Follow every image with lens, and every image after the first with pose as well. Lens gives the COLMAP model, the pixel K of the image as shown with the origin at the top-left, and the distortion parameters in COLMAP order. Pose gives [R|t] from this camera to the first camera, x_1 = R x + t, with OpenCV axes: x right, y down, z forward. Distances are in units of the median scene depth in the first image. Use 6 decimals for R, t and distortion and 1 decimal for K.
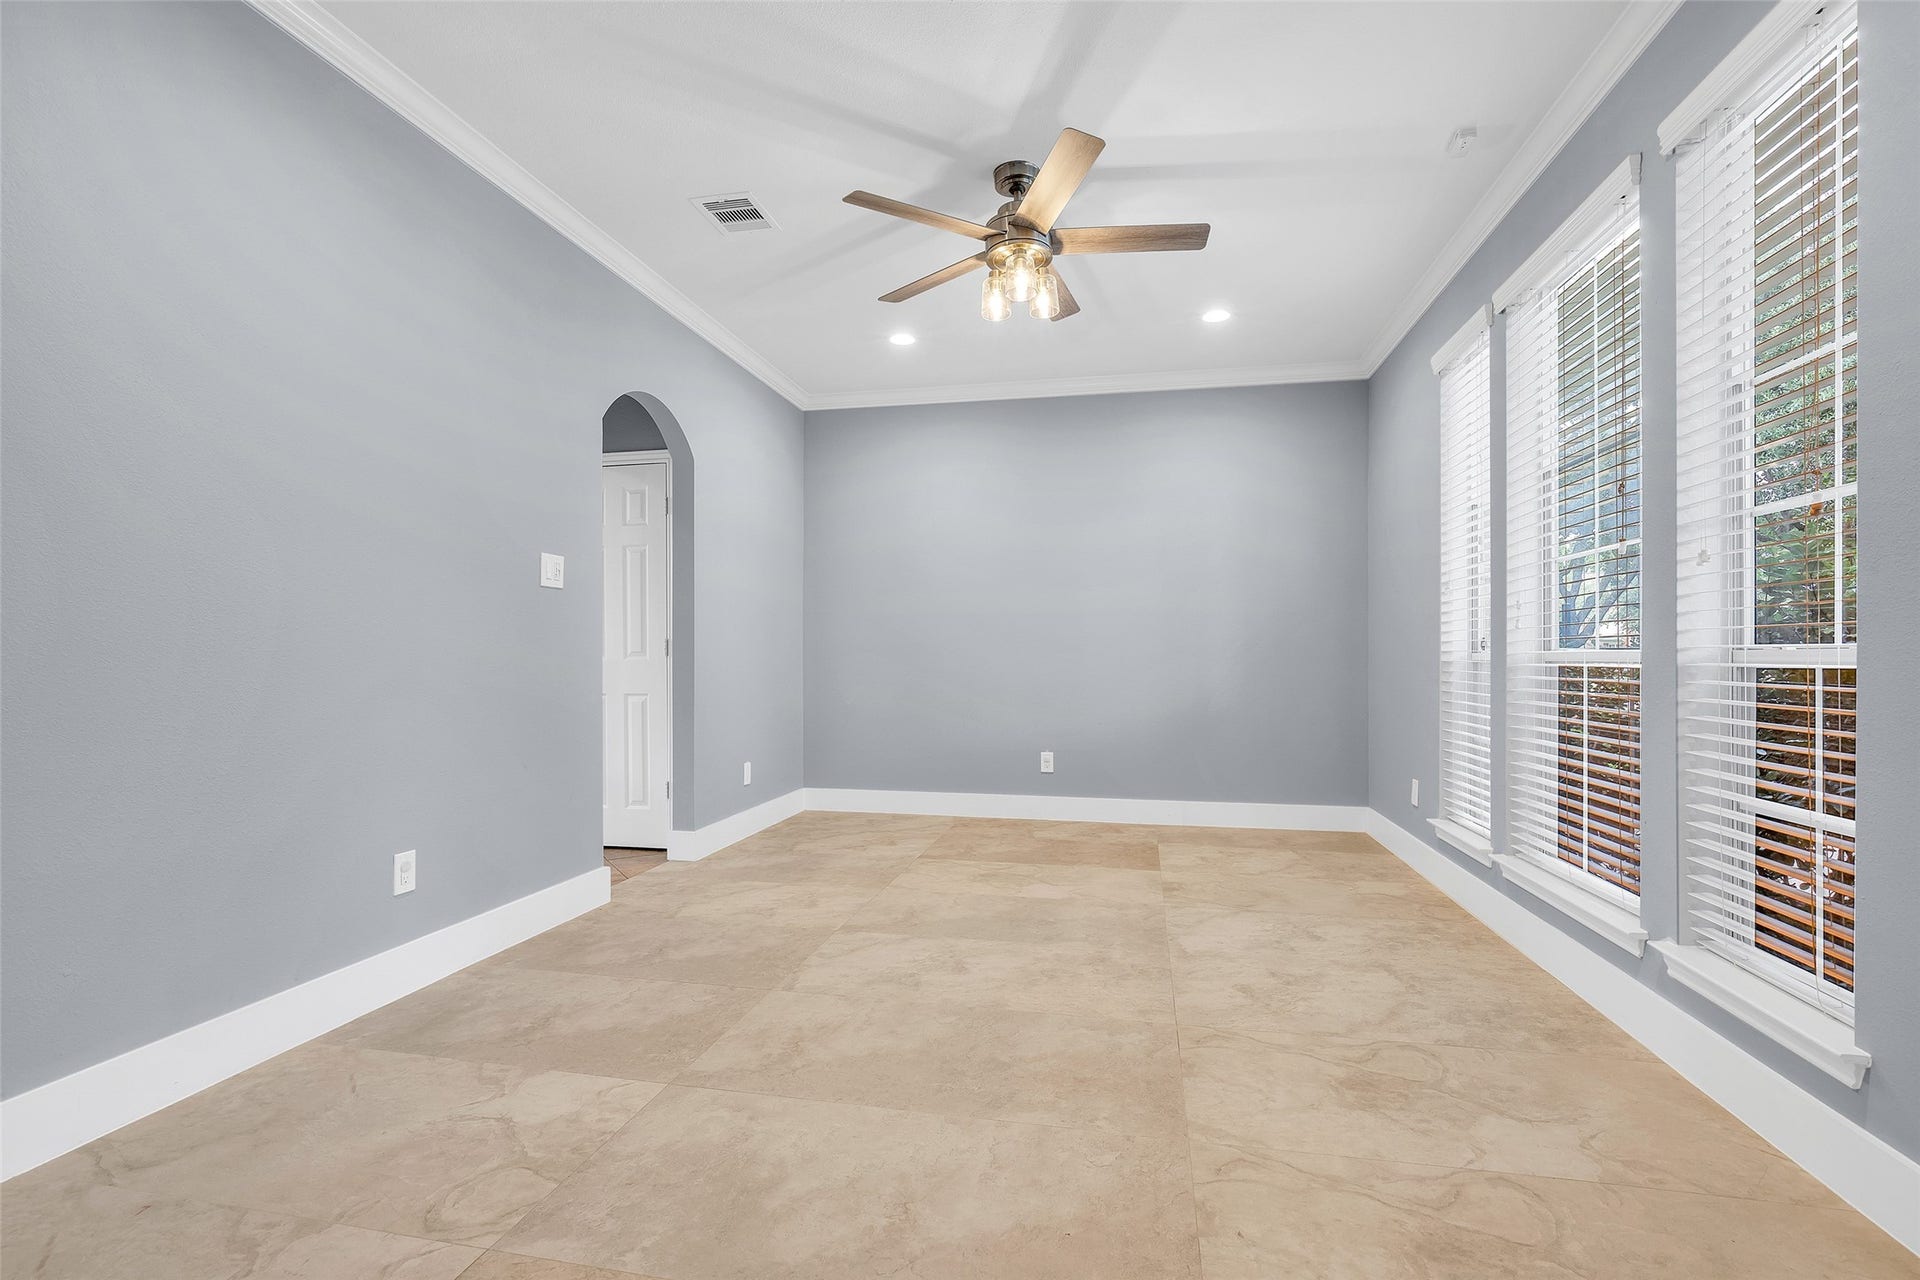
lens RADIAL K [[873.7, 0, 954.1], [0, 873.7, 649.2], [0, 0, 1]] dist [-0.018109, 0.000695]
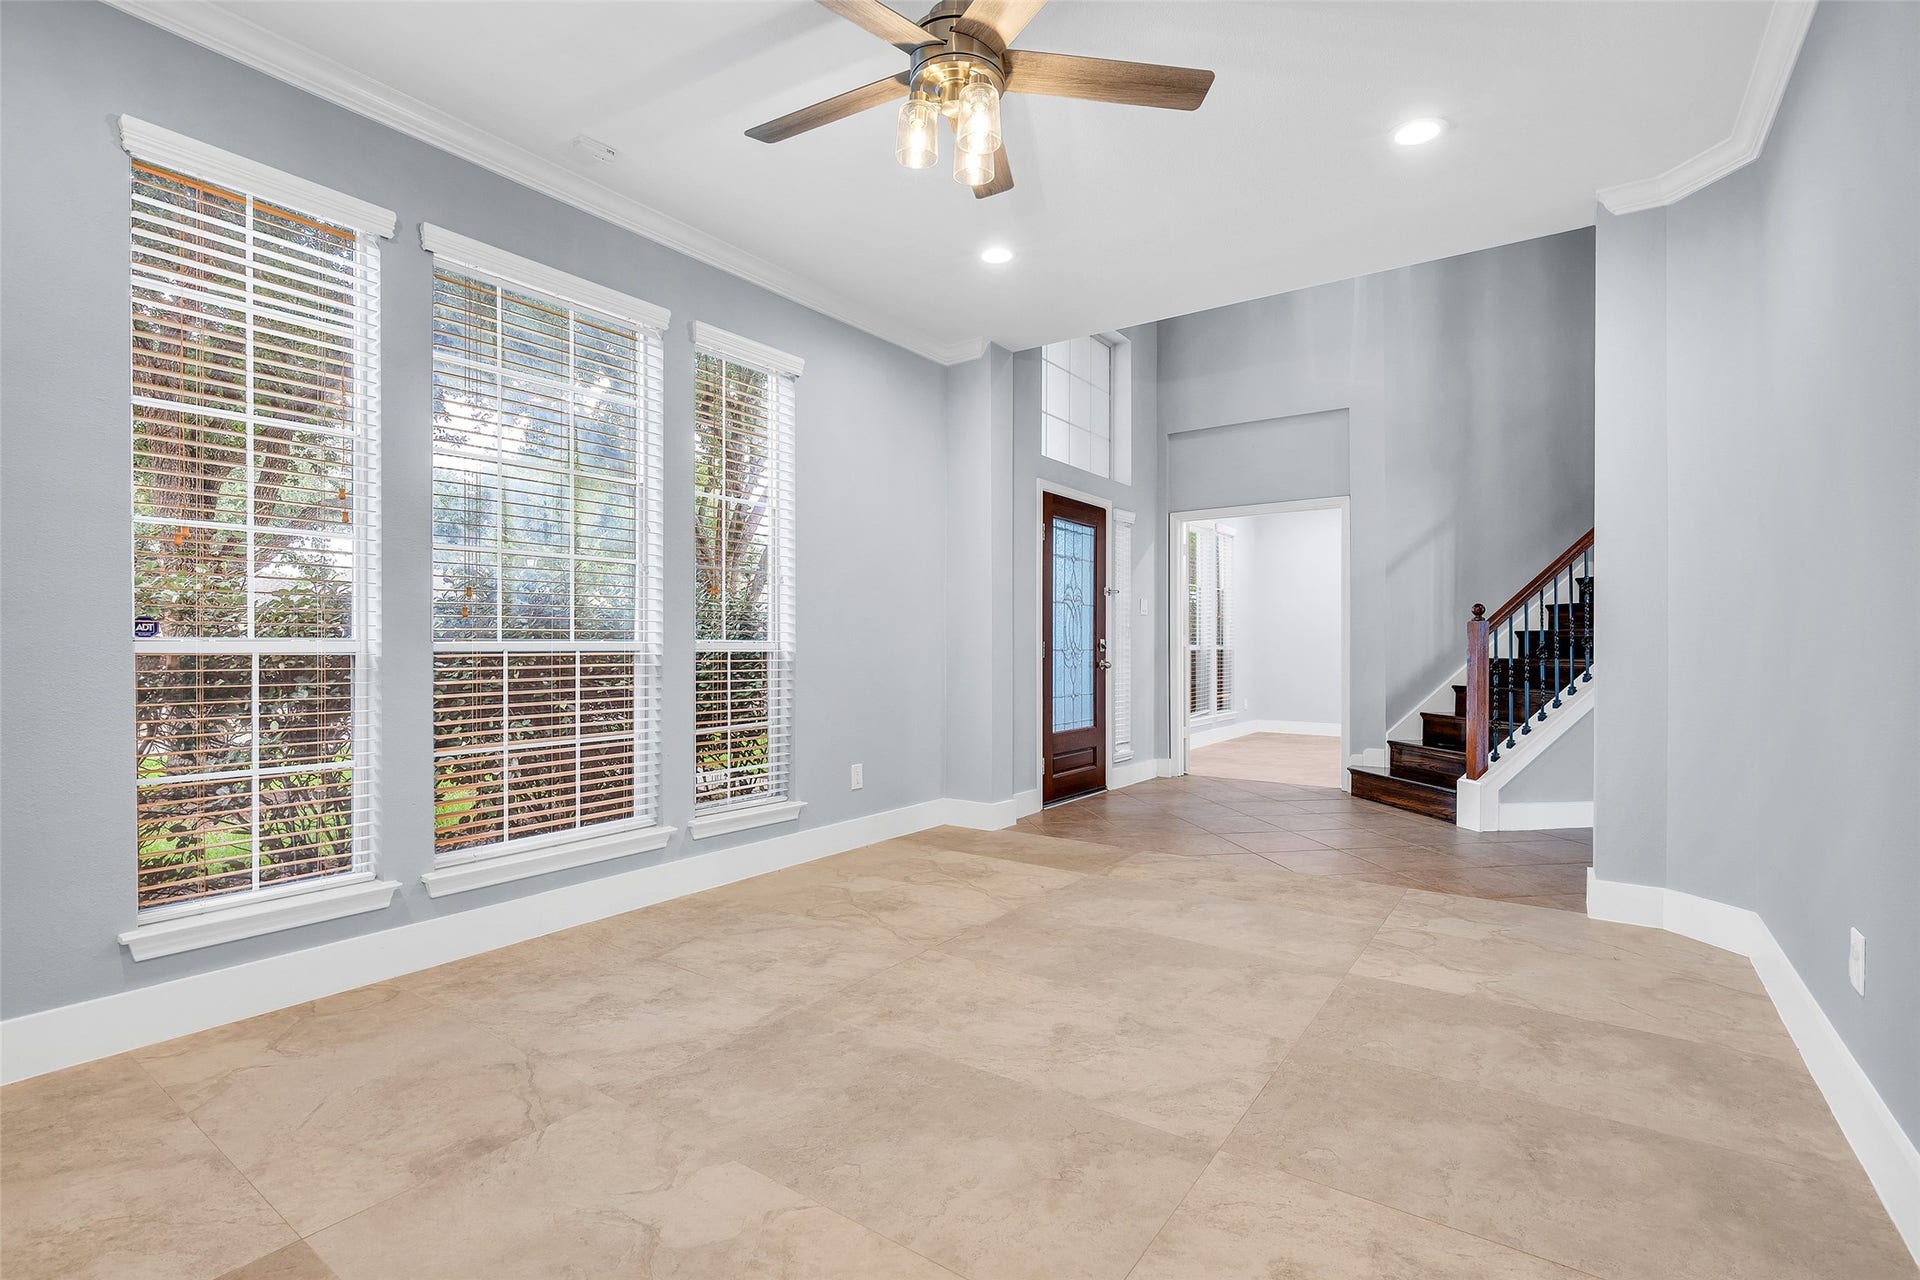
lens RADIAL K [[898.5, 0, 951.1], [0, 898.5, 656.2], [0, 0, 1]] dist [-0.016915, 0.000563]
pose [[-0.915857, -0.006708, 0.401449, -0.242349], [-0.005130, 0.999974, 0.005007, 0.012967], [-0.401473, 0.002527, -0.915868, 1.888551]]
